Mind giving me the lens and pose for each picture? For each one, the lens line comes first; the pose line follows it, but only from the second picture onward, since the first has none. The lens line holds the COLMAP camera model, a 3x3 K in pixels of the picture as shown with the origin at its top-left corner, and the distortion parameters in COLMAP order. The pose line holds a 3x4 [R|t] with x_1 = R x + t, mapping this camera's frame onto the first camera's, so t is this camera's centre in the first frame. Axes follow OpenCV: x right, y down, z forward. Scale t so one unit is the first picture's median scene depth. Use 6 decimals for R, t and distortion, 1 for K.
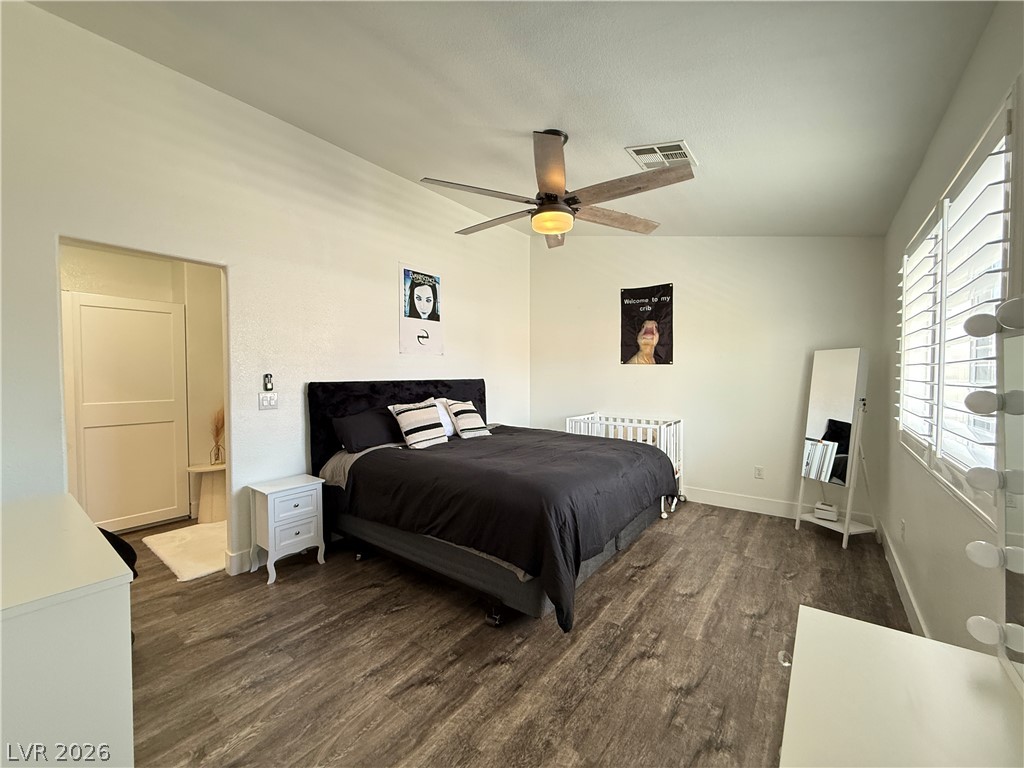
lens RADIAL K [[408.9, 0, 511.8], [0, 408.9, 382.3], [0, 0, 1]] dist [0.001294, 0.000279]
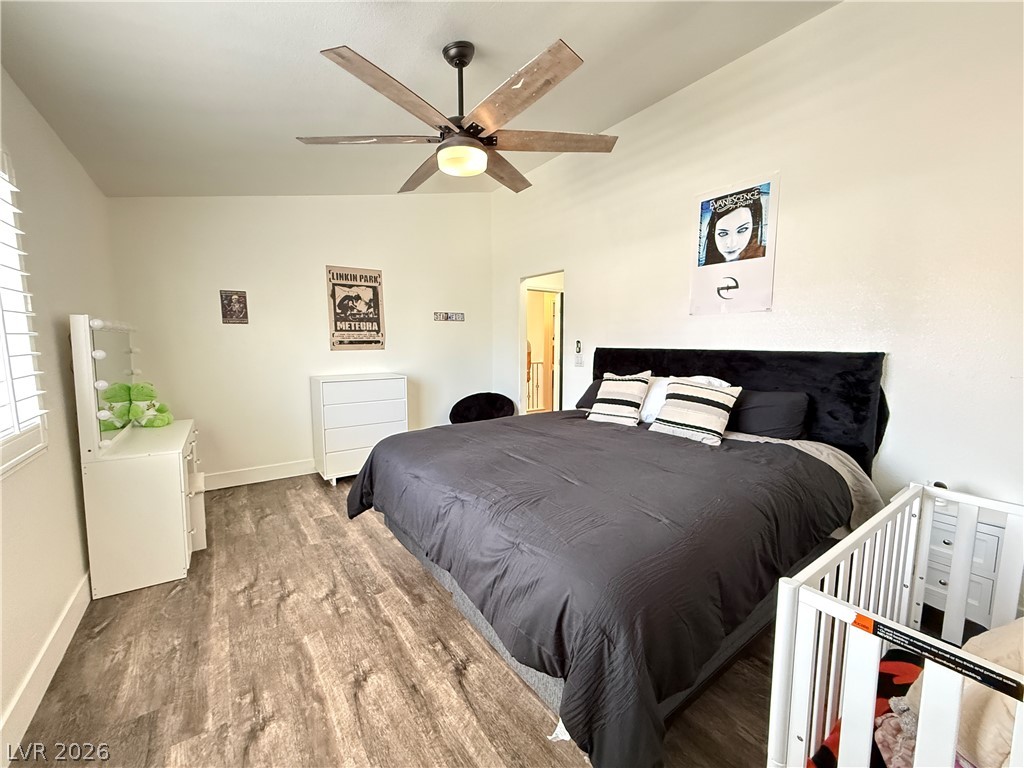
lens RADIAL K [[408.9, 0, 506.0], [0, 408.9, 382.6], [0, 0, 1]] dist [0.001294, 0.000279]
pose [[-0.304188, 0.106566, -0.946633, 0.918801], [-0.018118, 0.992896, 0.117596, -0.040761], [0.952440, 0.052922, -0.300096, 1.368996]]
